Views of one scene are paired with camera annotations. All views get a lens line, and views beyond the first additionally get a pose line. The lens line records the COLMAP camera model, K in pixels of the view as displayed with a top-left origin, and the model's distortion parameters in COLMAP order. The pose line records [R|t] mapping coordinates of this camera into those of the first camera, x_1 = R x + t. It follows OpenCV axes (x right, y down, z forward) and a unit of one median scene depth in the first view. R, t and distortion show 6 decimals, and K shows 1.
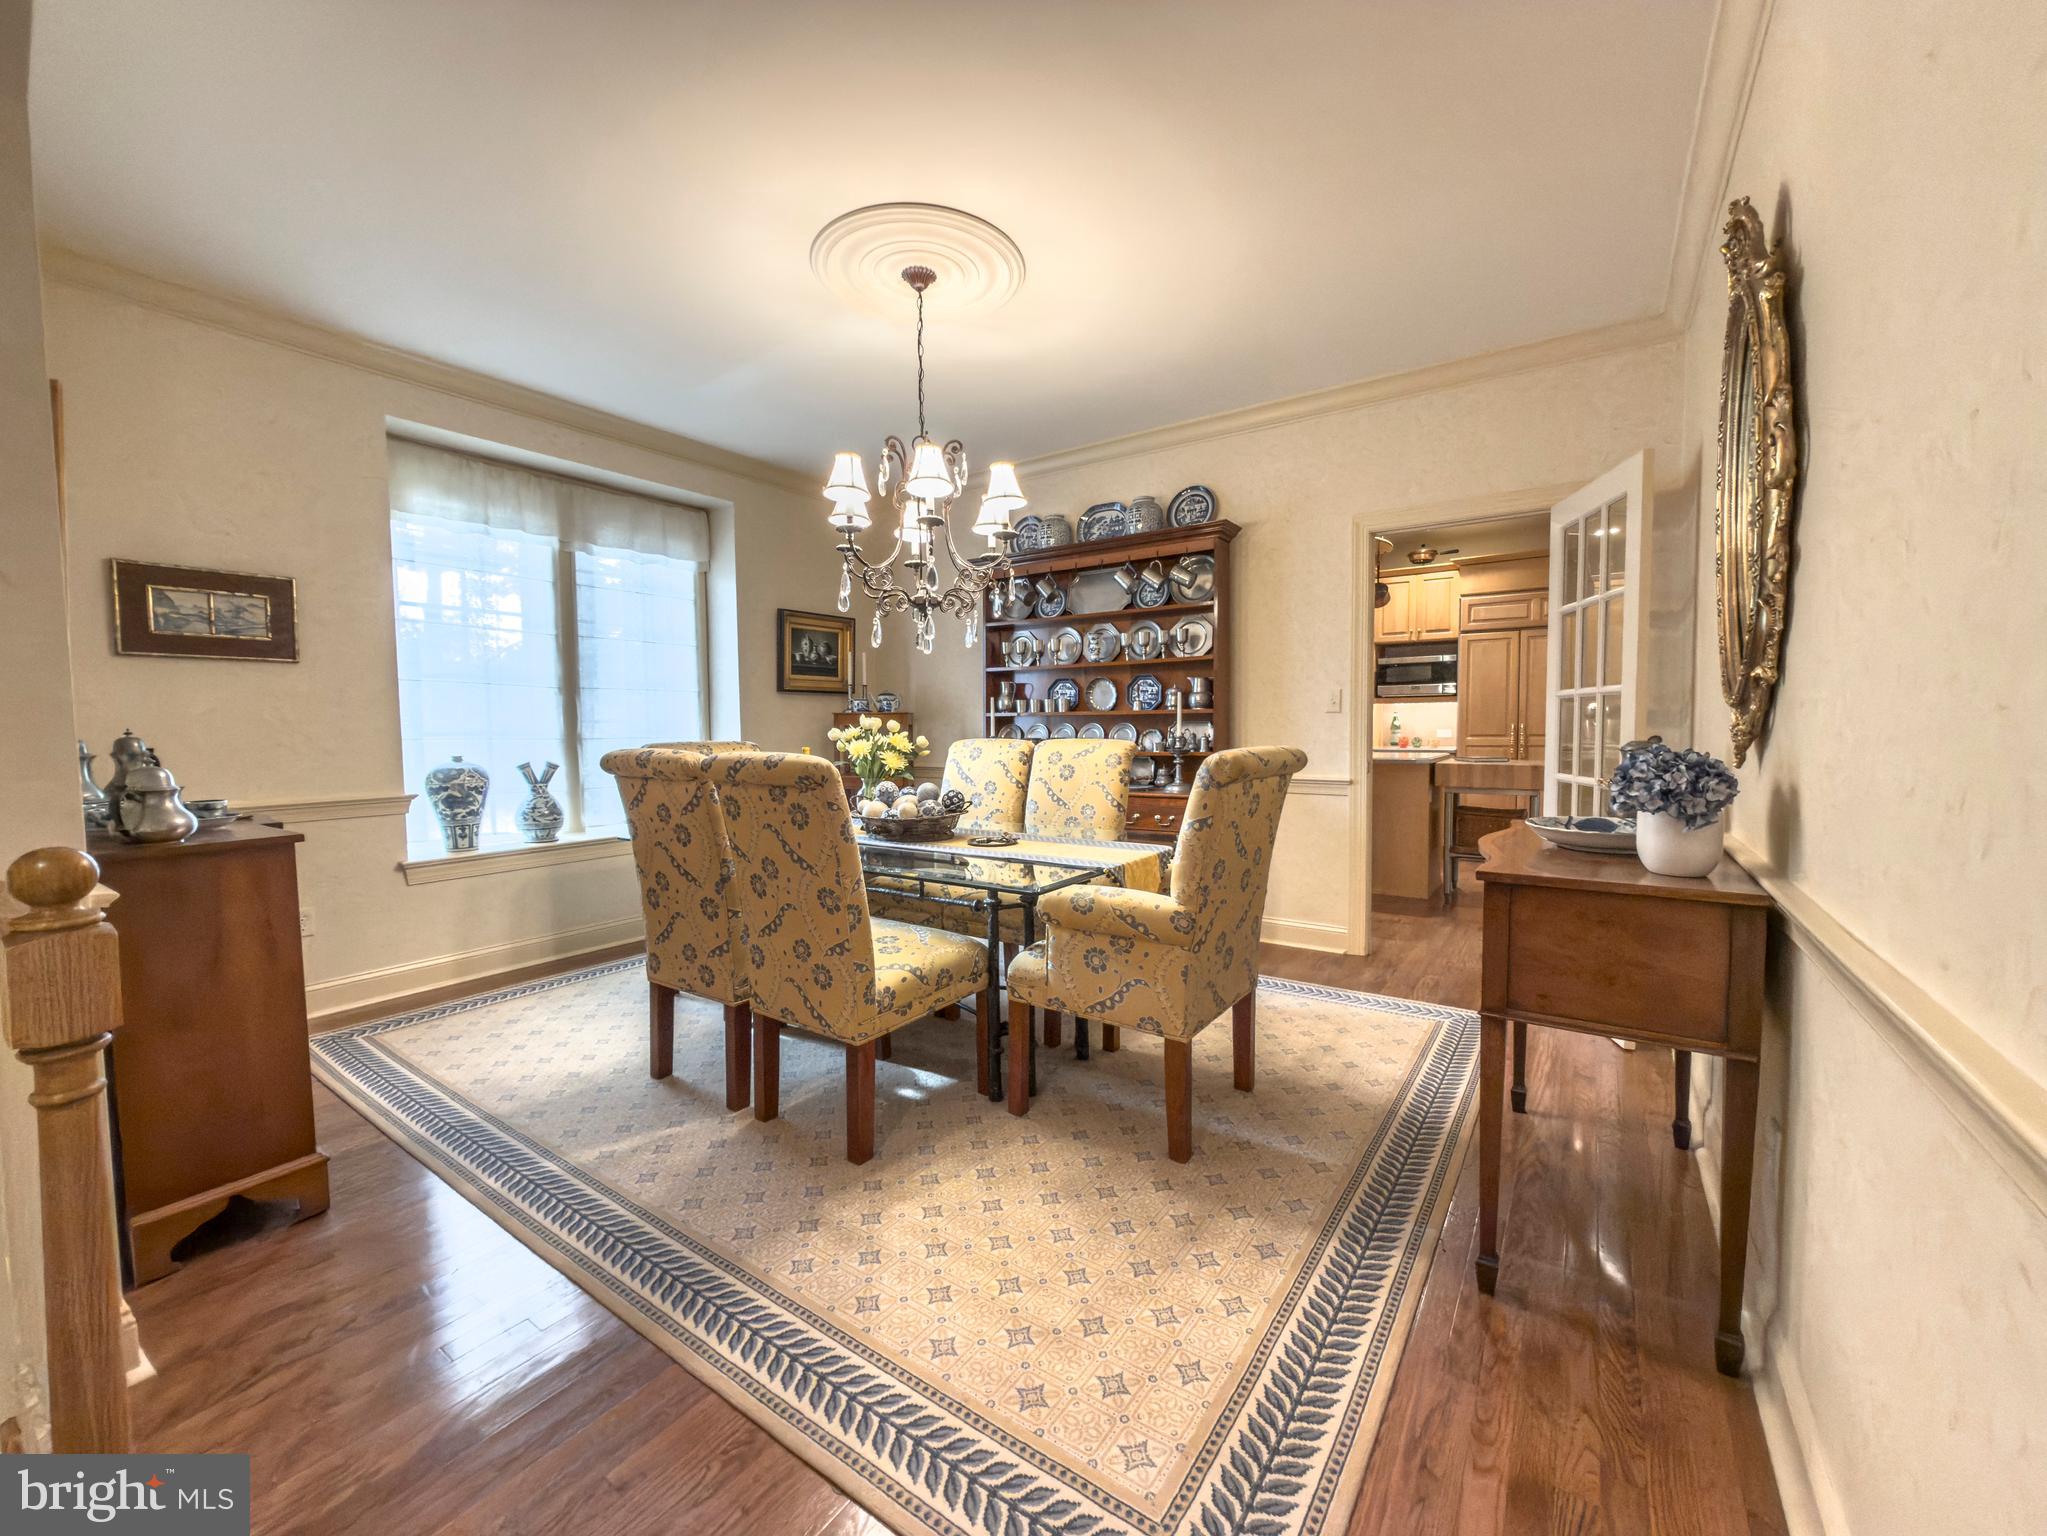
lens RADIAL K [[815.4, 0, 1012.7], [0, 815.4, 767.0], [0, 0, 1]] dist [-0.001589, 0.001047]
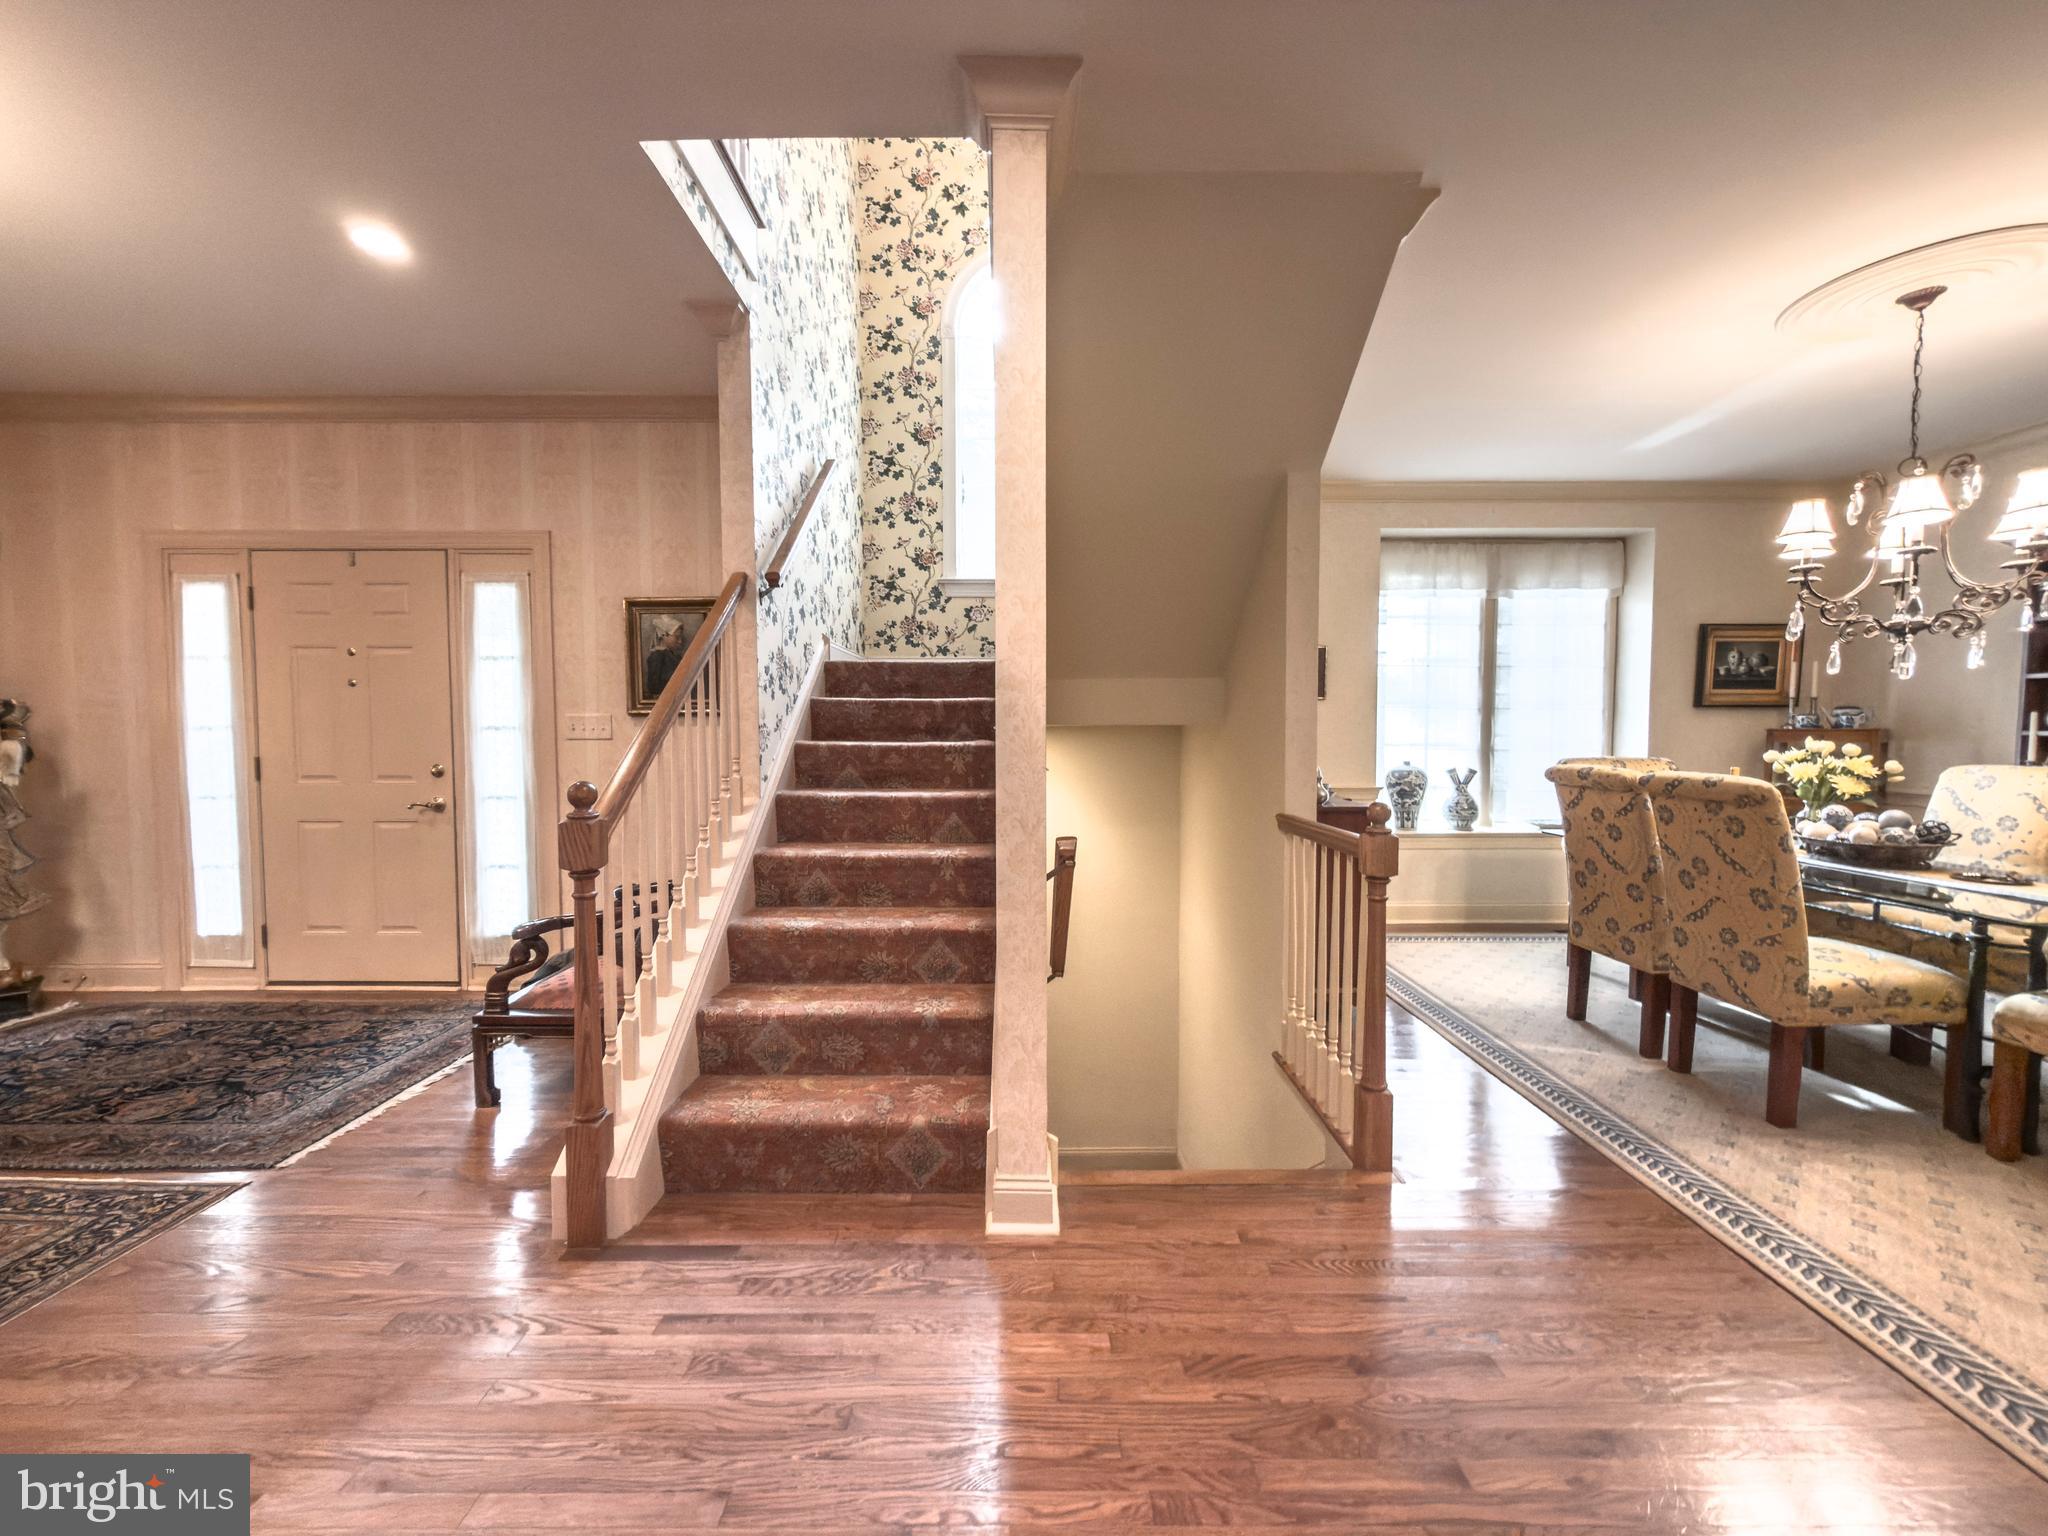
lens RADIAL K [[815.8, 0, 1020.6], [0, 815.8, 768.8], [0, 0, 1]] dist [-0.001589, 0.001047]
pose [[0.583640, 0.048189, -0.810582, 0.077499], [-0.047228, 0.998562, 0.025359, -0.005787], [0.810638, 0.023482, 0.585076, -0.448601]]
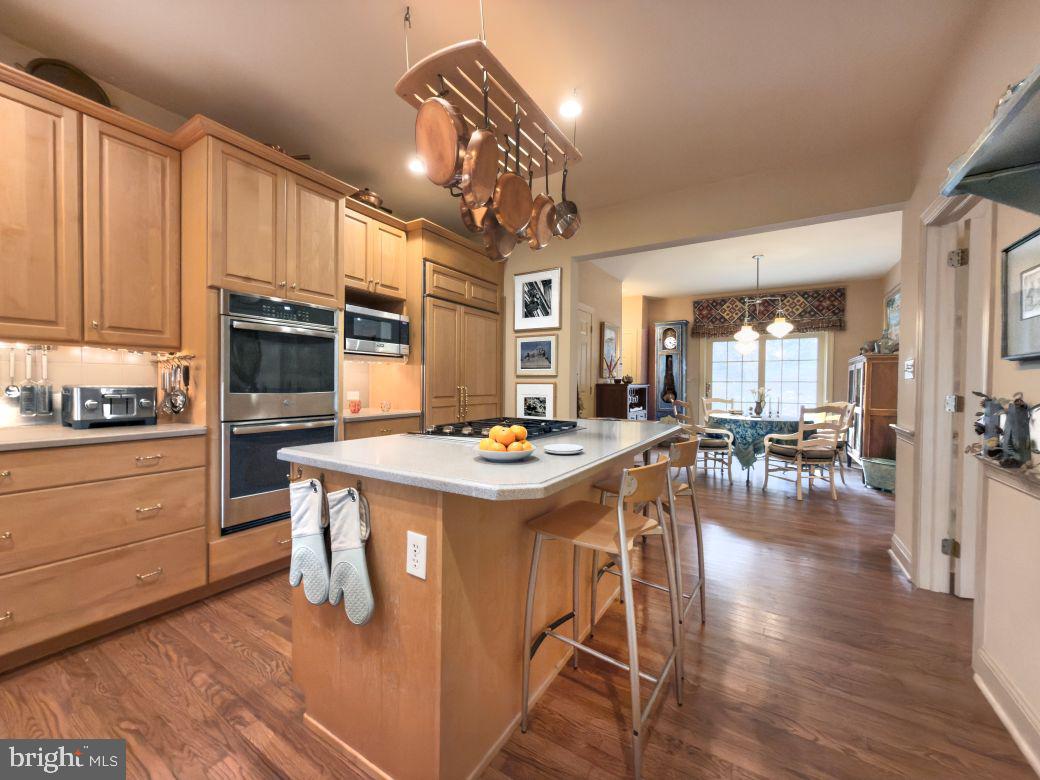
lens RADIAL K [[409.7, 0, 521.1], [0, 409.7, 388.6], [0, 0, 1]] dist [0.019210, 0.000297]
pose [[-0.066551, -0.000135, 0.997783, 0.032760], [0.044725, 0.998994, 0.003118, -0.036328], [-0.996780, 0.044833, -0.066478, 0.705264]]
